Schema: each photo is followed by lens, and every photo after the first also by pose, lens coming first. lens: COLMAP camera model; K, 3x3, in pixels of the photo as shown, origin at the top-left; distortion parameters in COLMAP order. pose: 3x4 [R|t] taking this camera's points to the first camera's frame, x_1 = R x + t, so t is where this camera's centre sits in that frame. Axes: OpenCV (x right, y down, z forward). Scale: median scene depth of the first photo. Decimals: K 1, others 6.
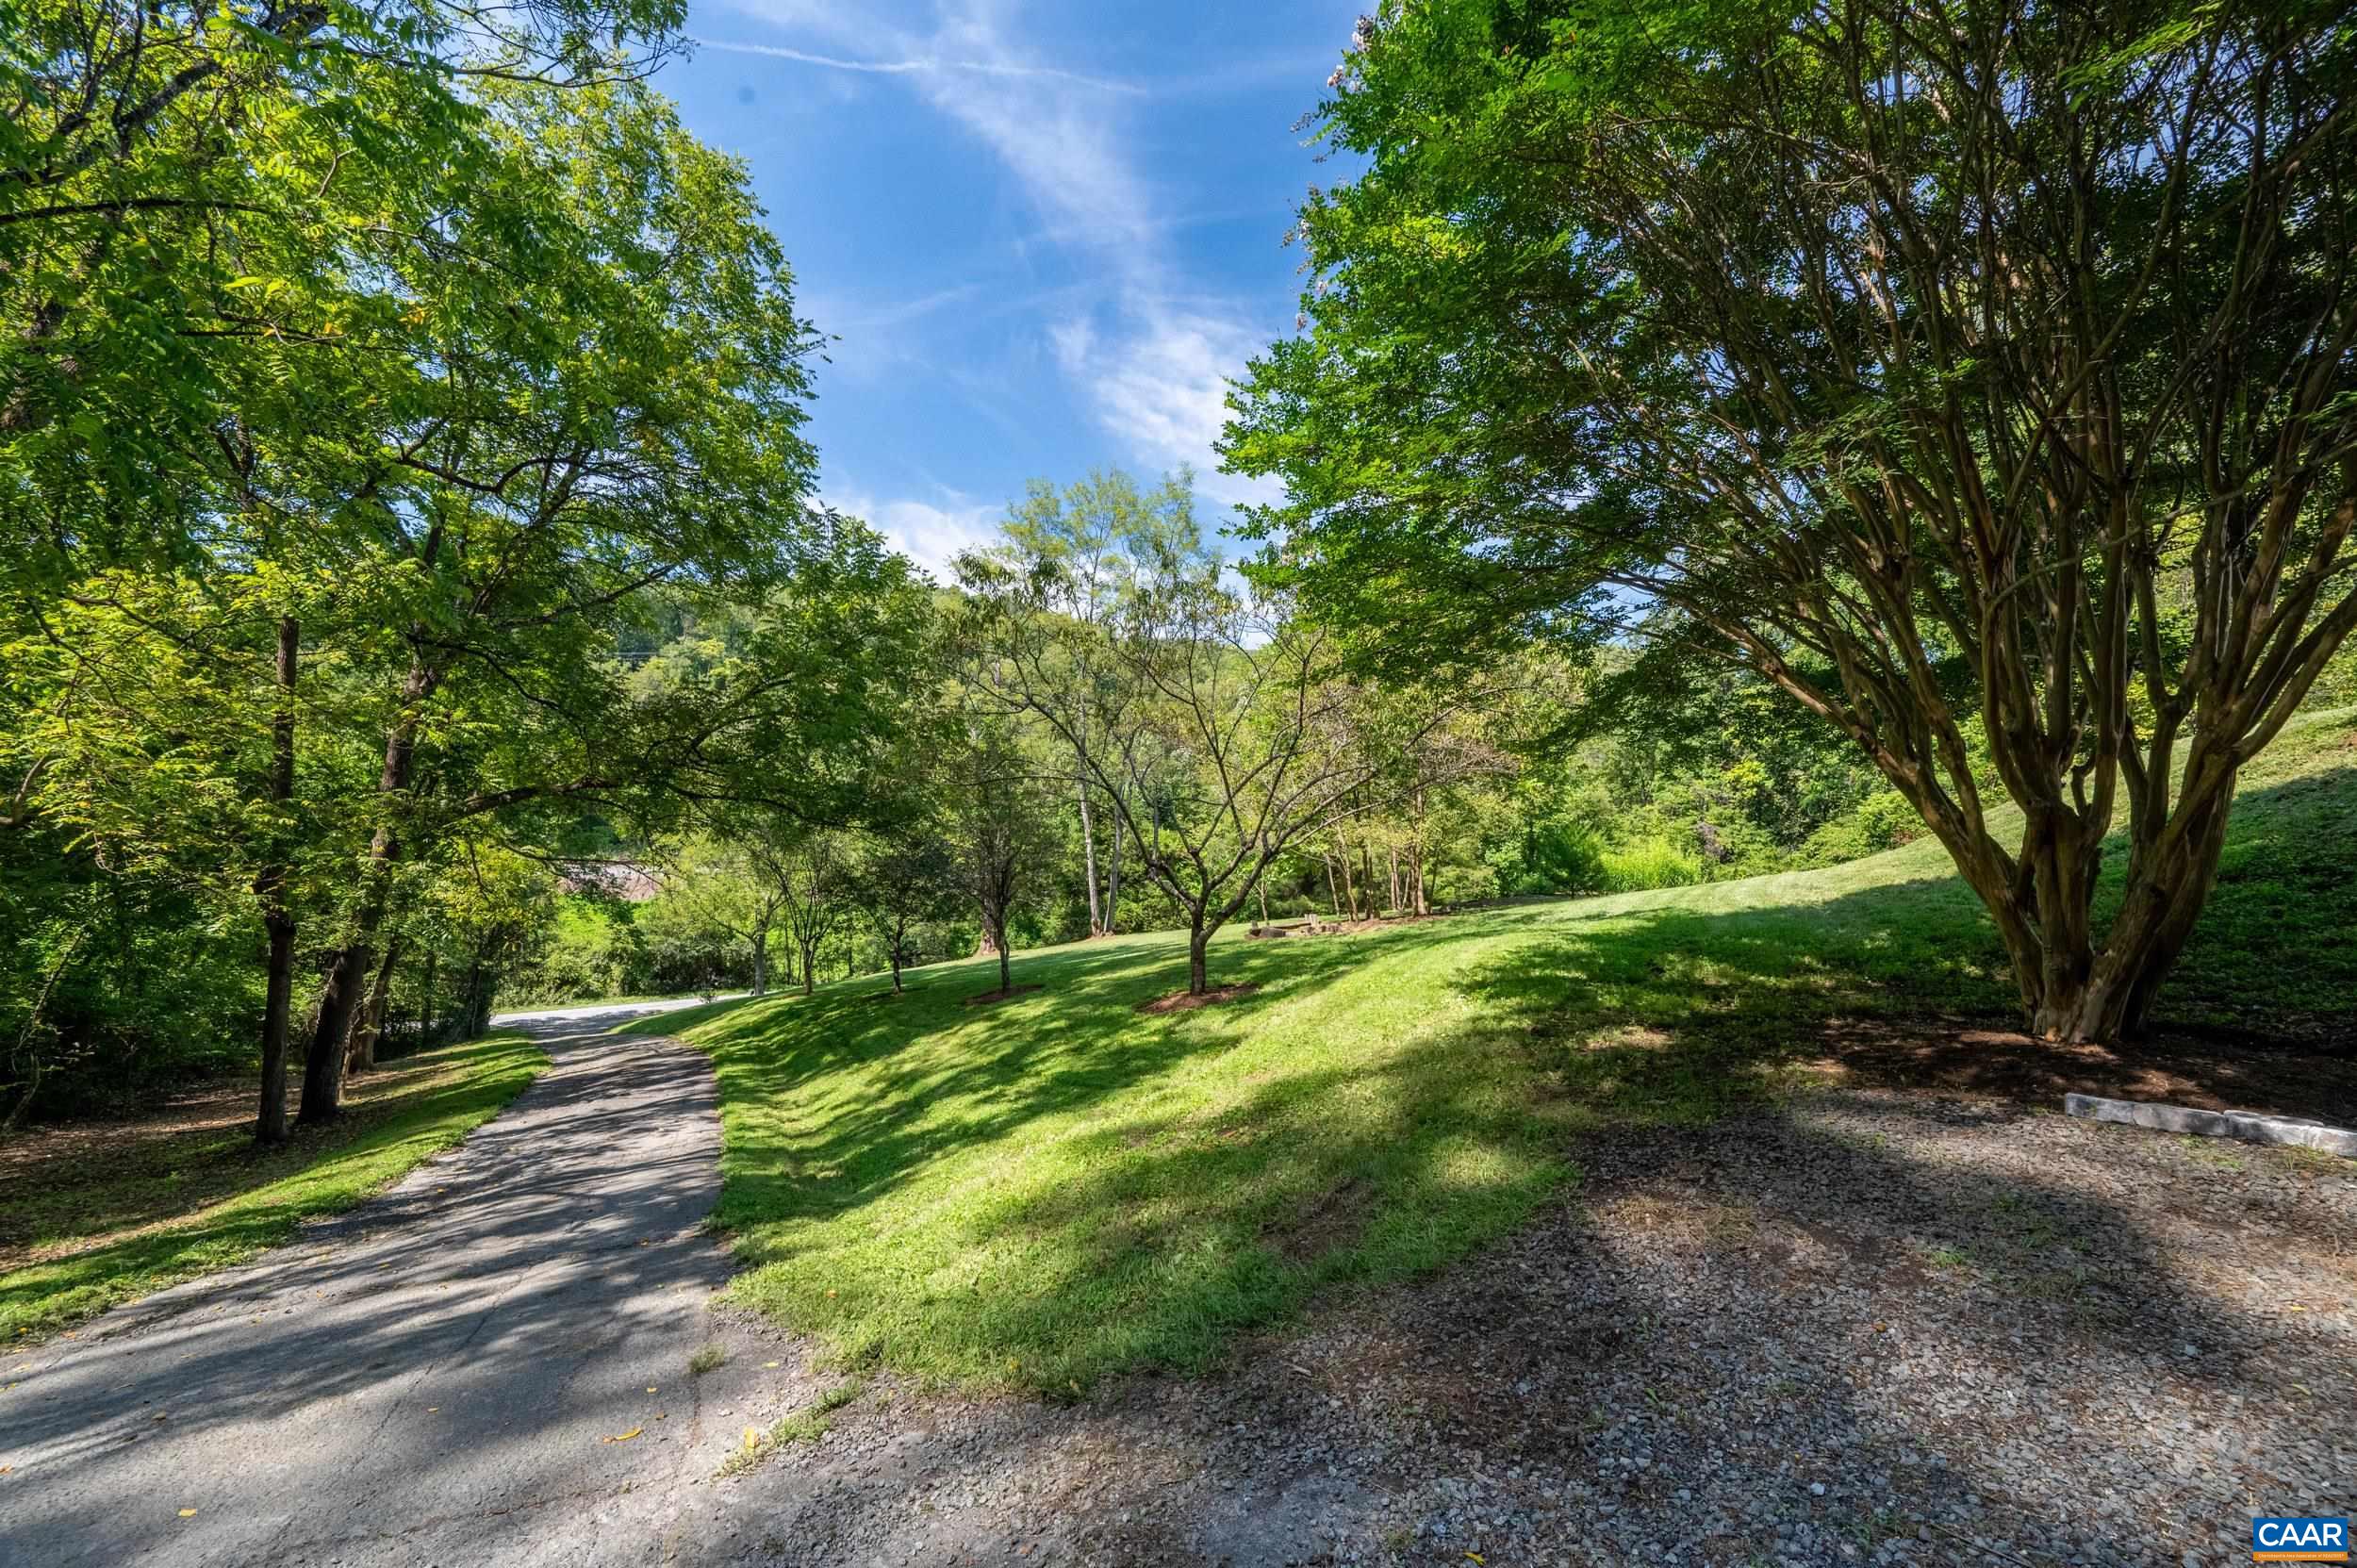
lens RADIAL K [[904.9, 0, 1179.3], [0, 904.9, 786.5], [0, 0, 1]] dist [-0.000602, 0.000065]
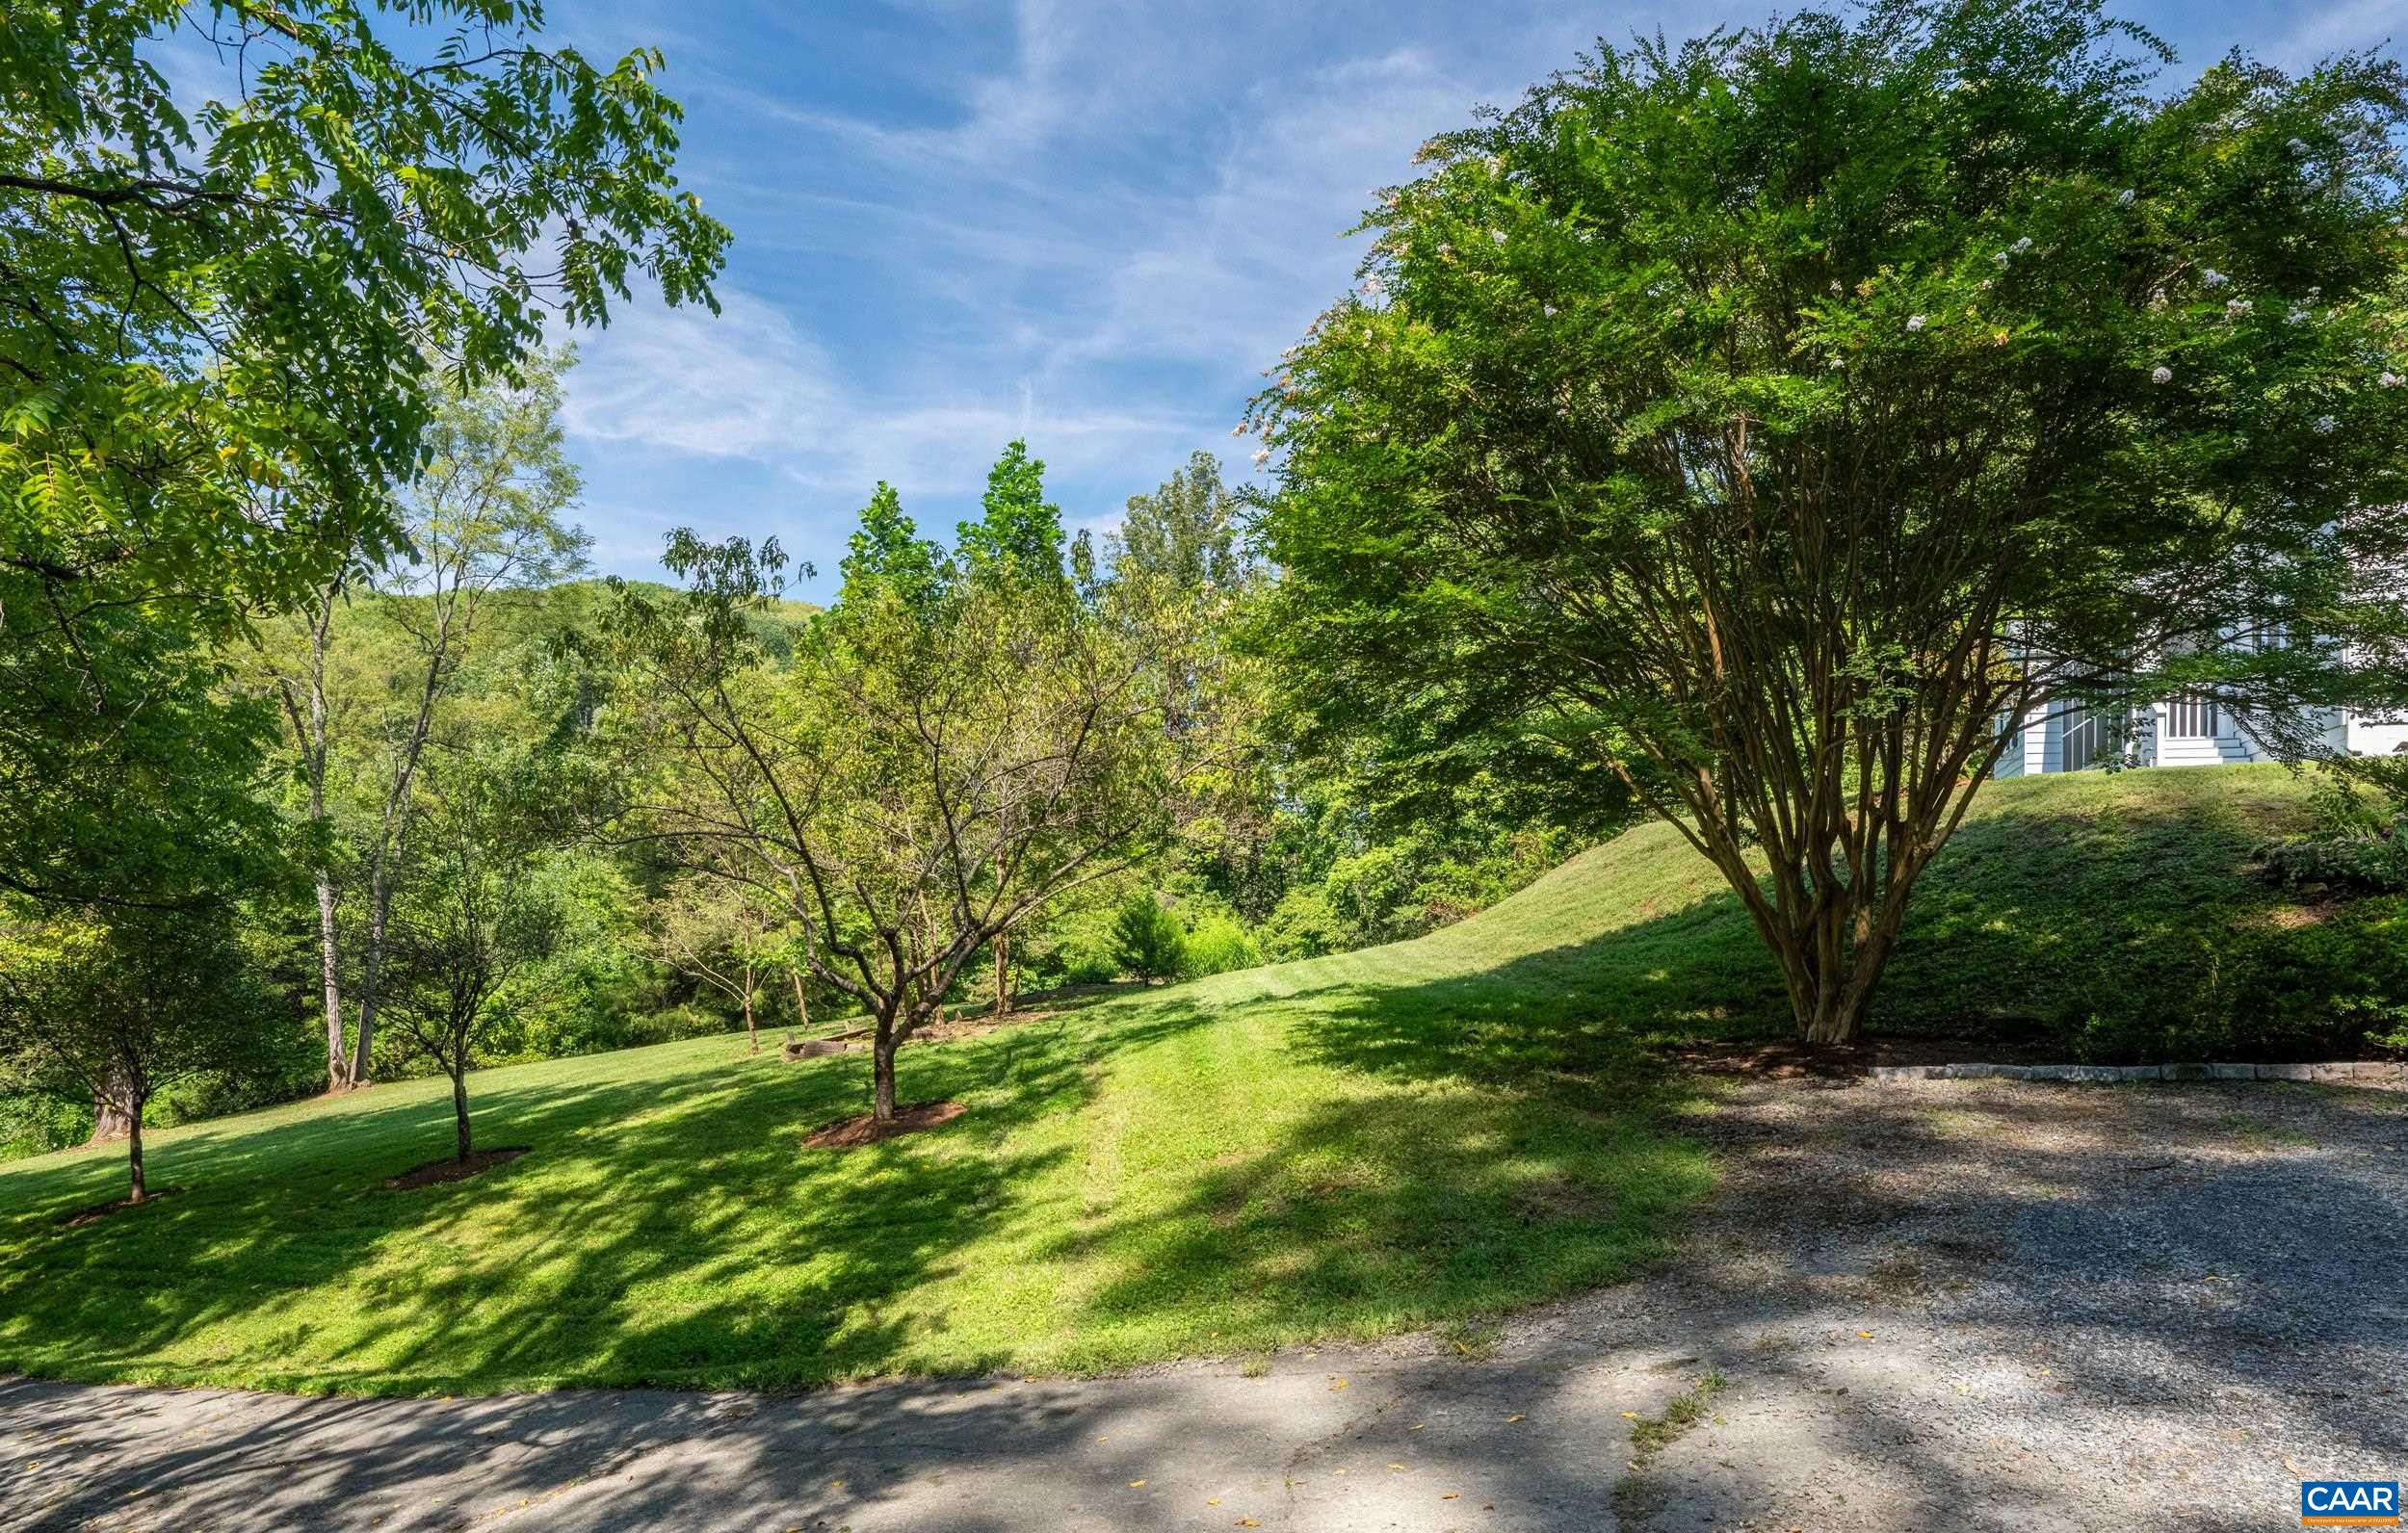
lens RADIAL K [[1448.0, 0, 1209.4], [0, 1448.0, 790.6], [0, 0, 1]] dist [0.007689, 0.001771]
pose [[0.809042, 0.038911, 0.586461, -0.136141], [-0.017827, 0.998972, -0.041688, 0.003245], [-0.587480, 0.023273, 0.808904, -0.053867]]
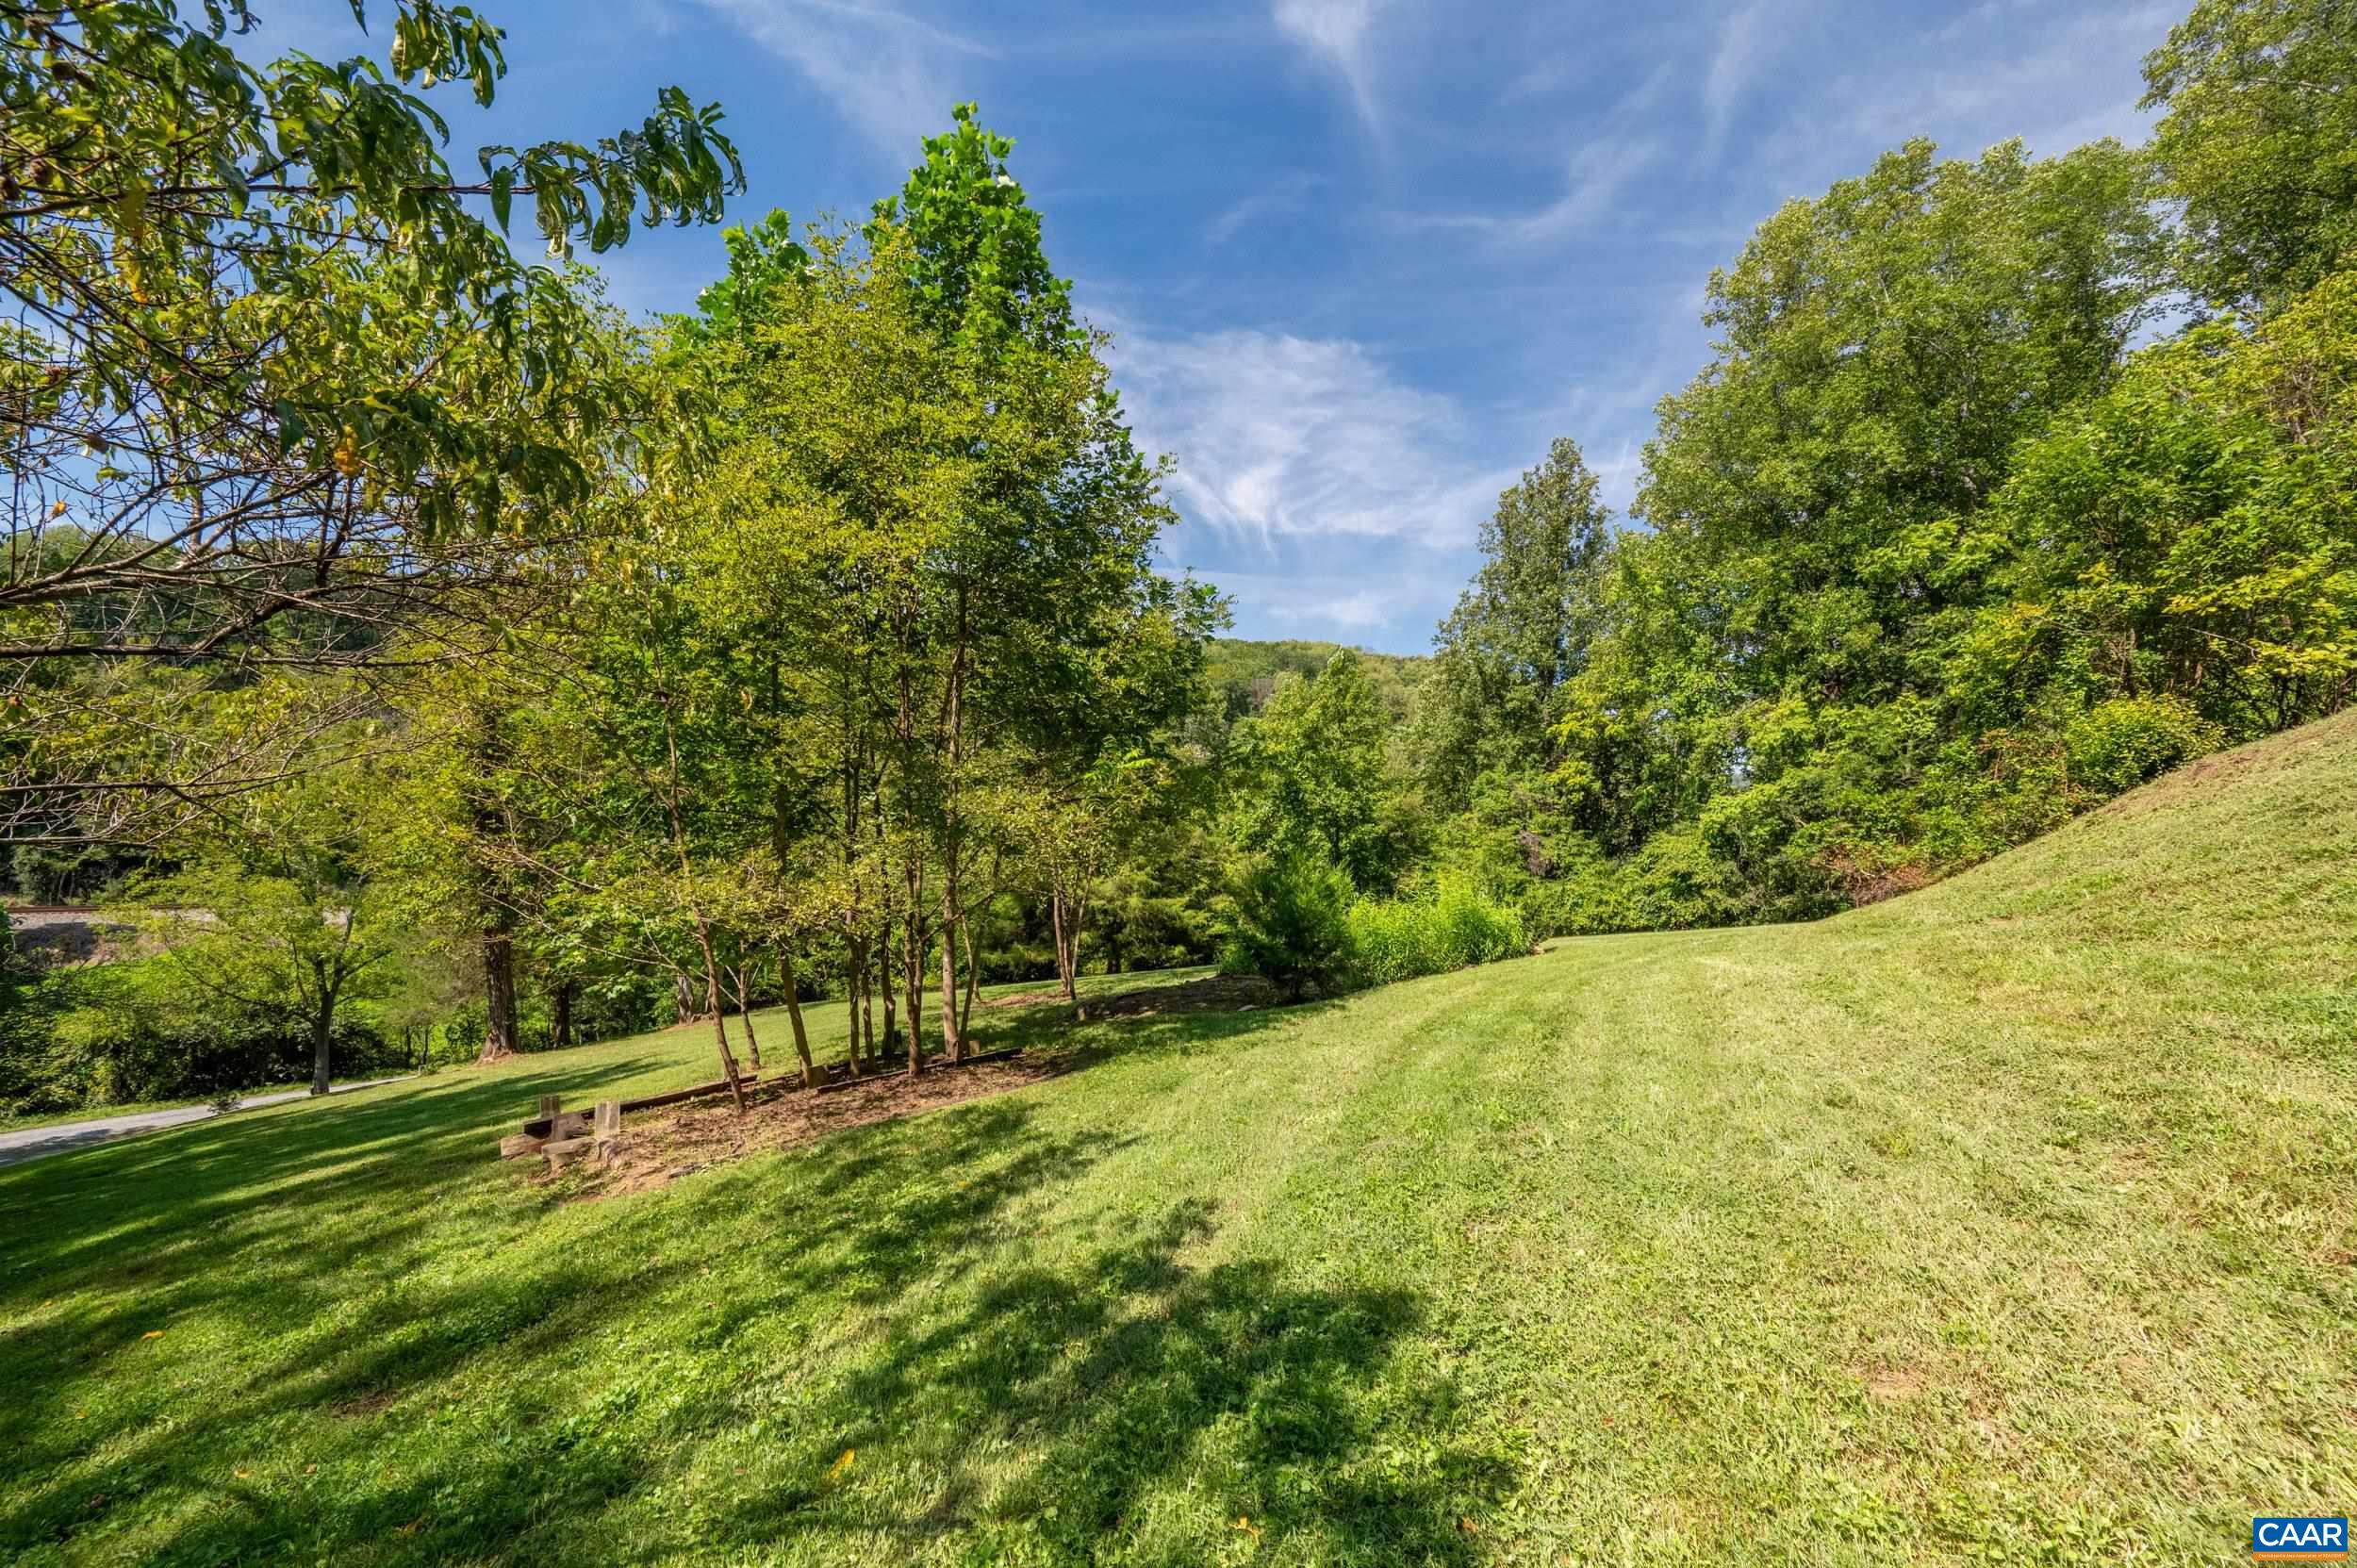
lens RADIAL K [[904.9, 0, 1182.2], [0, 904.9, 801.8], [0, 0, 1]] dist [-0.000602, 0.000065]
pose [[0.986641, -0.012591, 0.162424, 0.119866], [0.012528, 0.999921, 0.001416, 0.005601], [-0.162429, 0.000638, 0.986720, 0.209402]]
